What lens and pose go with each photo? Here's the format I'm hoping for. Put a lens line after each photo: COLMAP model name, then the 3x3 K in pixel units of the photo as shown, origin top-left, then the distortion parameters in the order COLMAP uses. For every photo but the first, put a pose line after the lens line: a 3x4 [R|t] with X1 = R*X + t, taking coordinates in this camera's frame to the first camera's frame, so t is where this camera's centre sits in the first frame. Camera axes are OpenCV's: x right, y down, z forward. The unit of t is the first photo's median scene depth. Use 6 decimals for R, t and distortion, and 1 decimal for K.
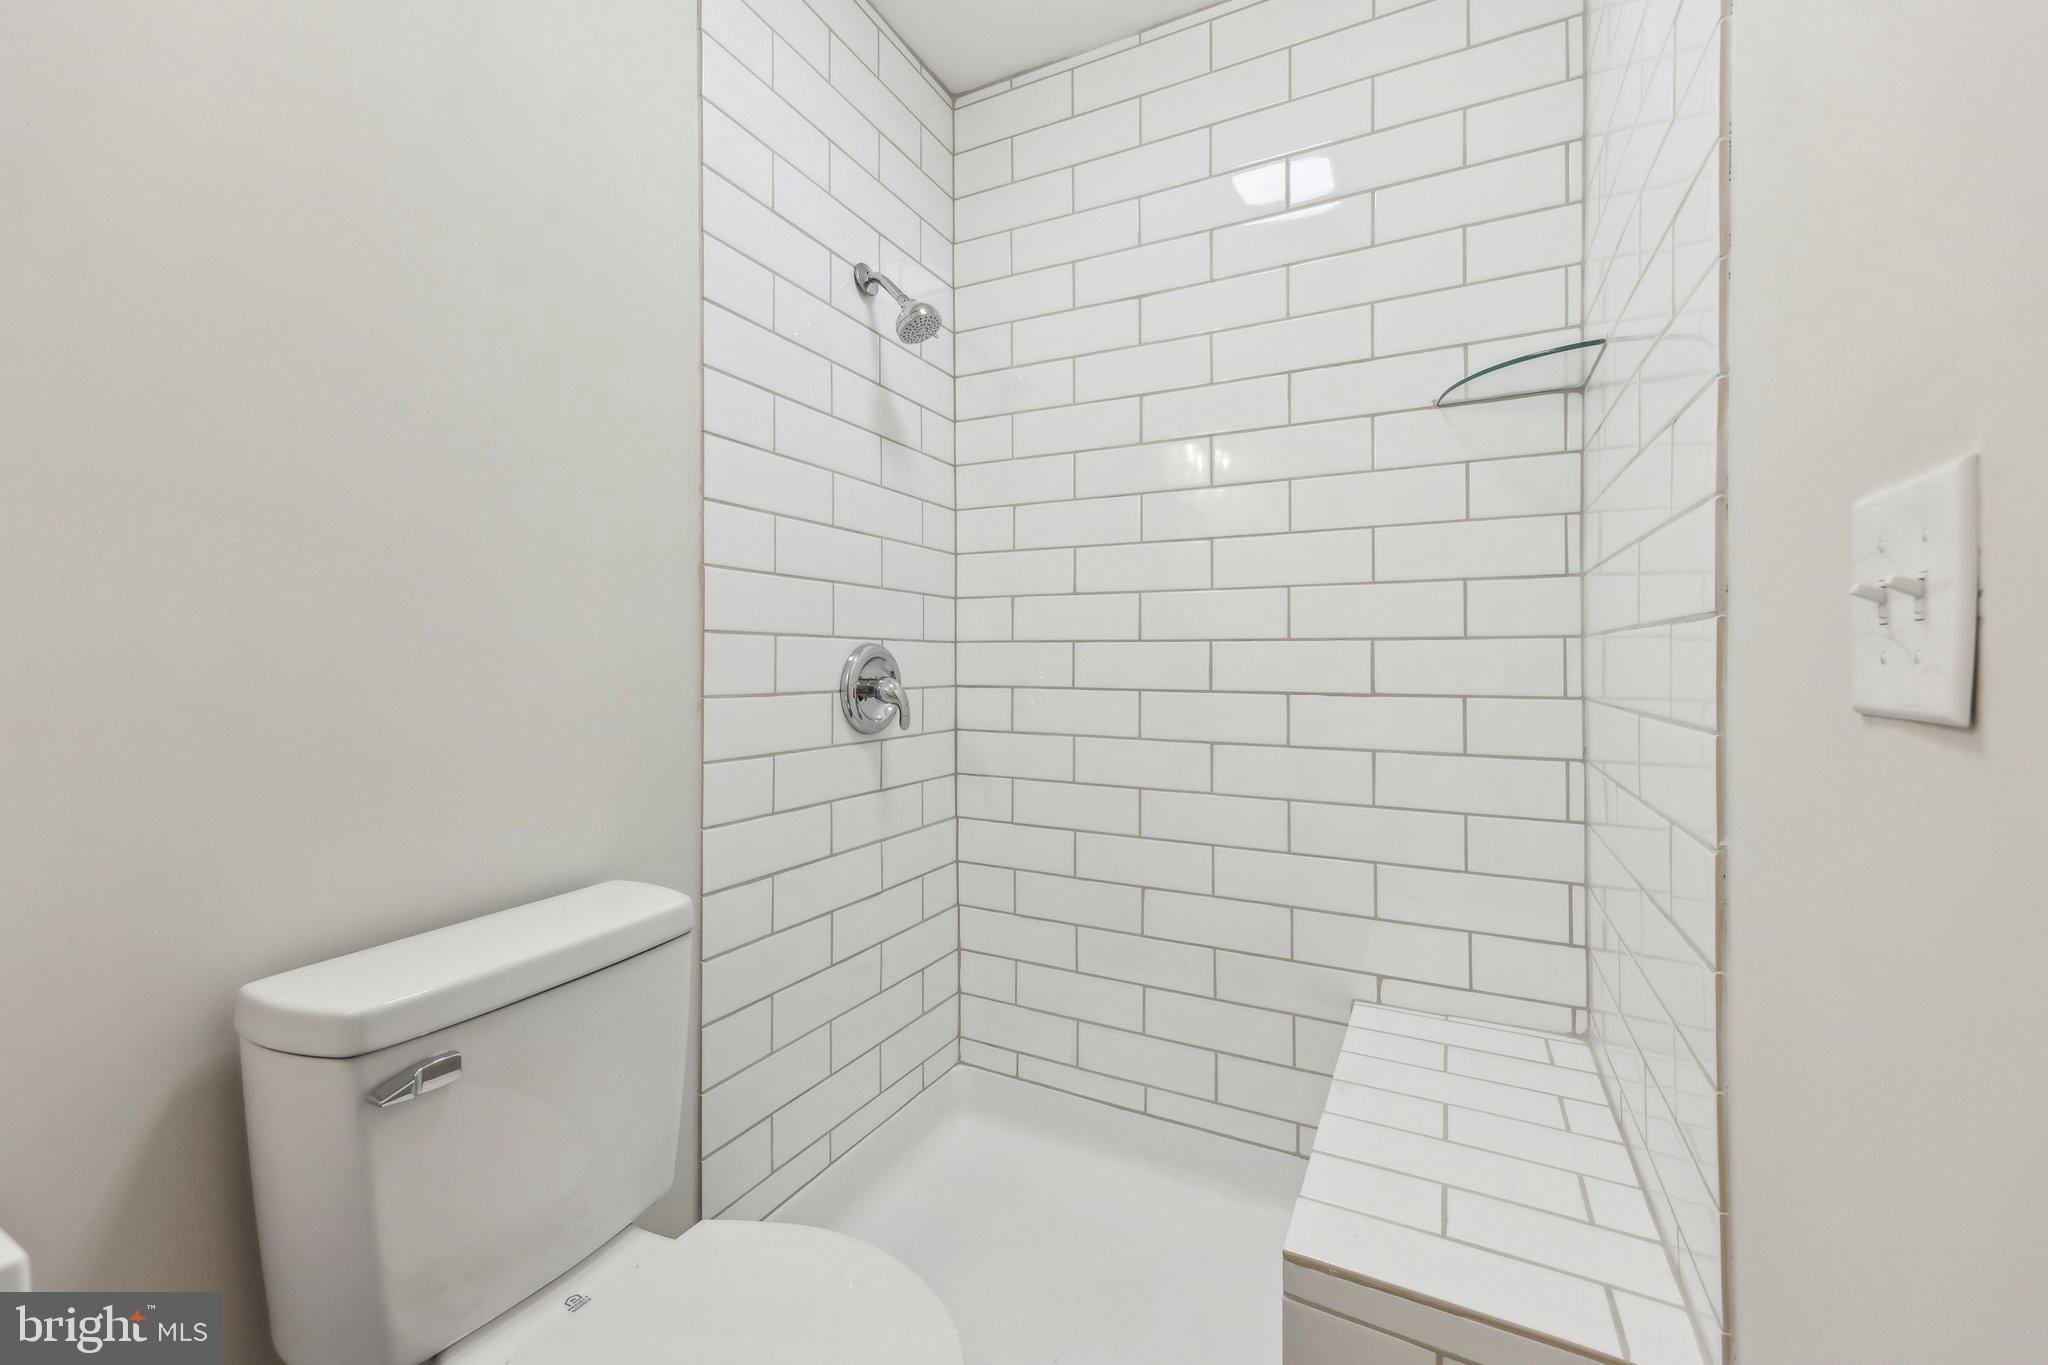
lens RADIAL K [[826.5, 0, 1007.3], [0, 826.5, 675.2], [0, 0, 1]] dist [0.001145, 0.000267]
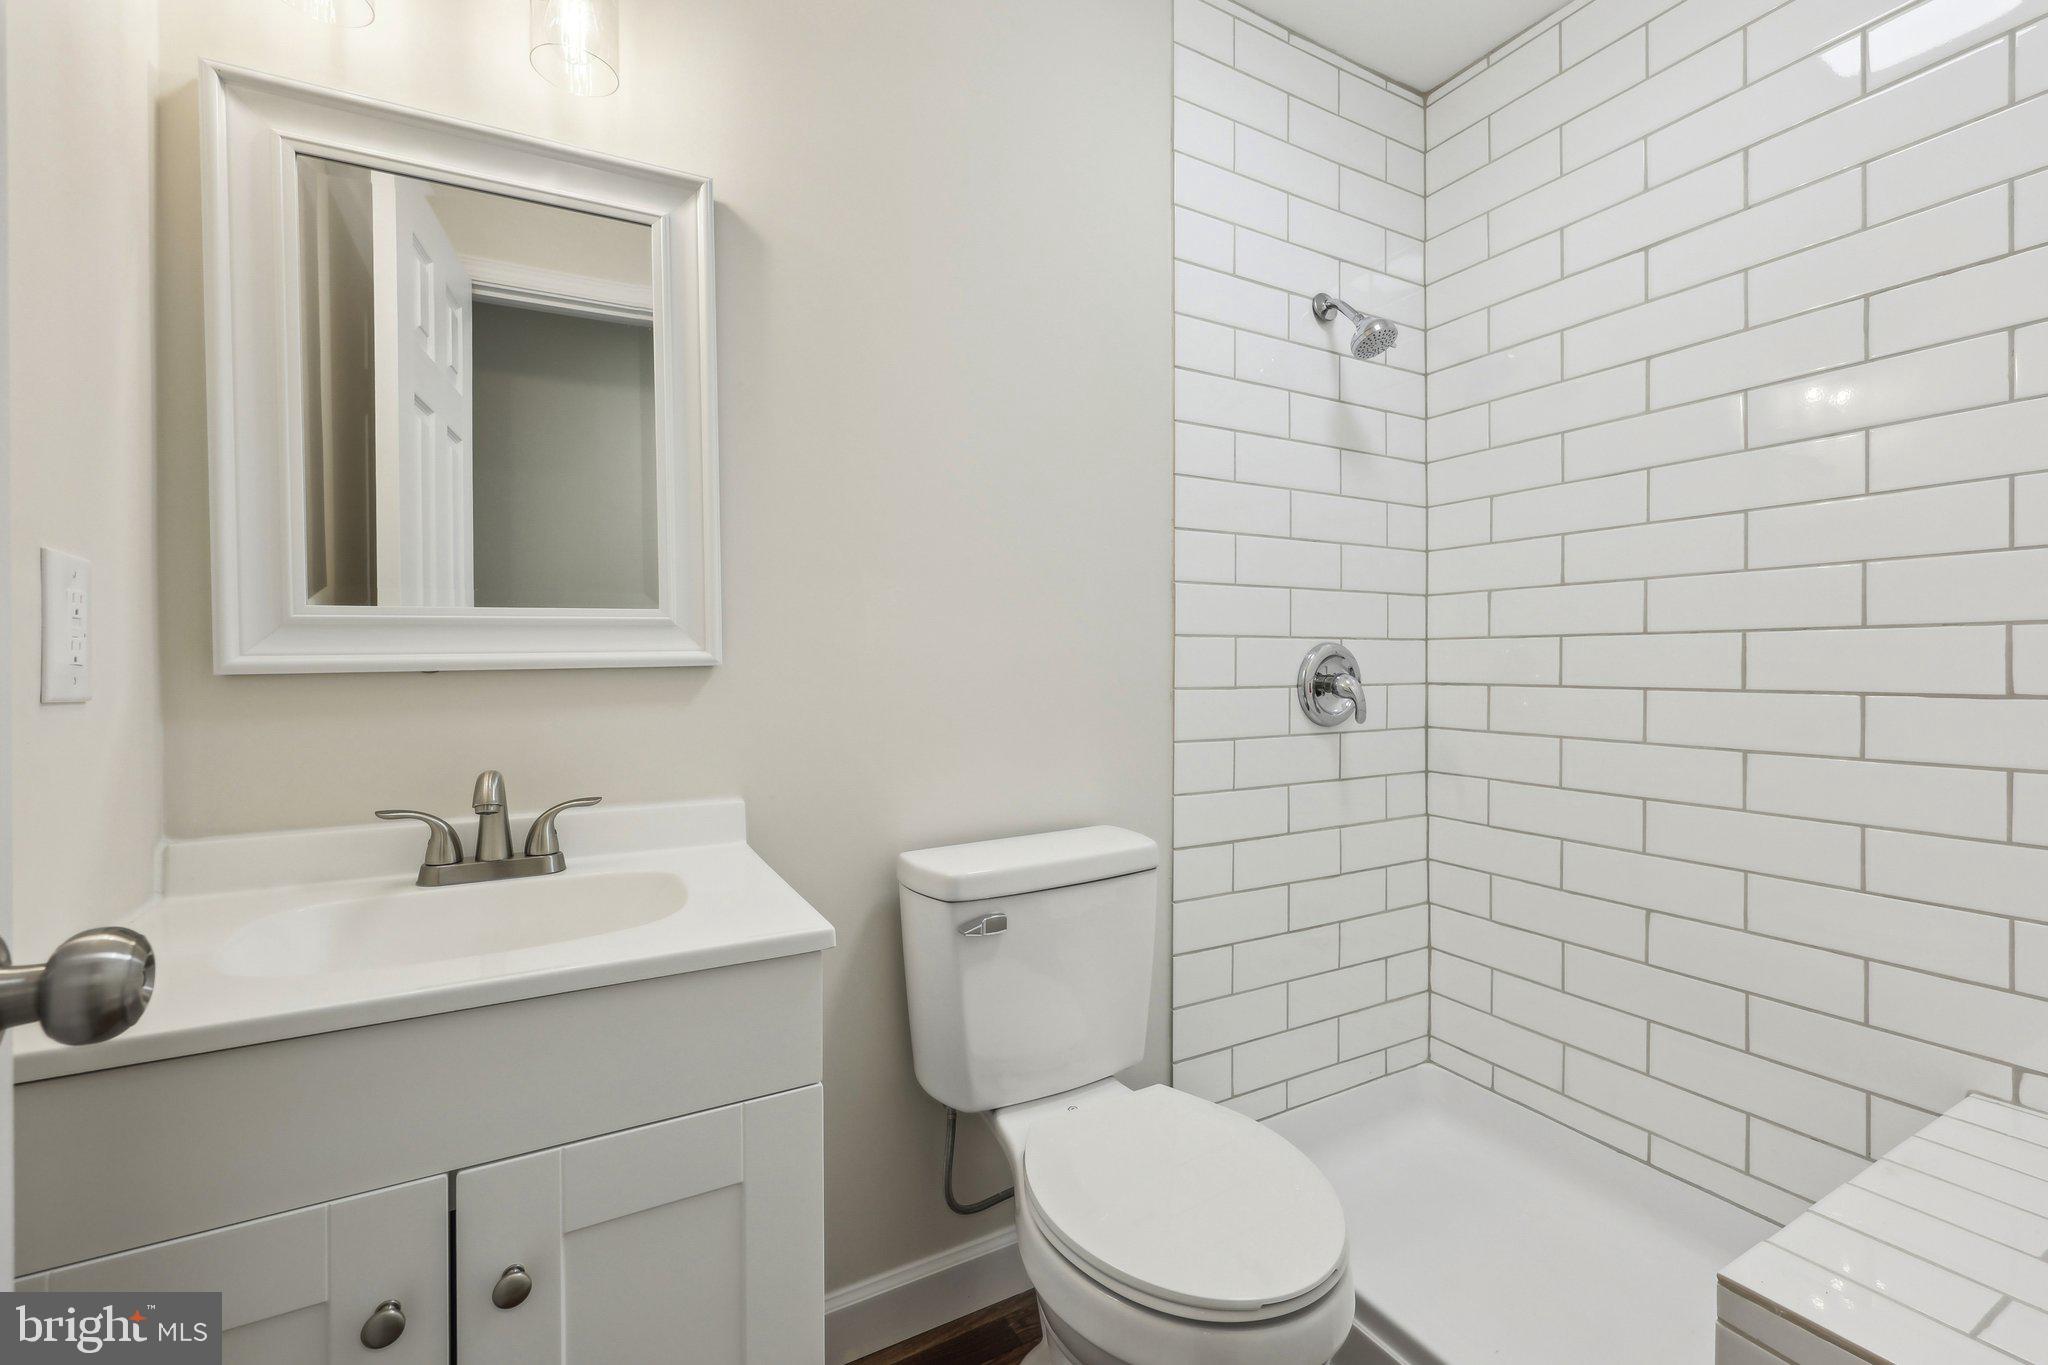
lens RADIAL K [[826.5, 0, 1007.3], [0, 826.5, 675.2], [0, 0, 1]] dist [0.001145, 0.000267]
pose [[0.821961, 0.001970, -0.569540, 0.105107], [-0.002793, 0.999996, -0.000573, 0.006028], [0.569537, 0.002062, 0.821963, -0.127833]]
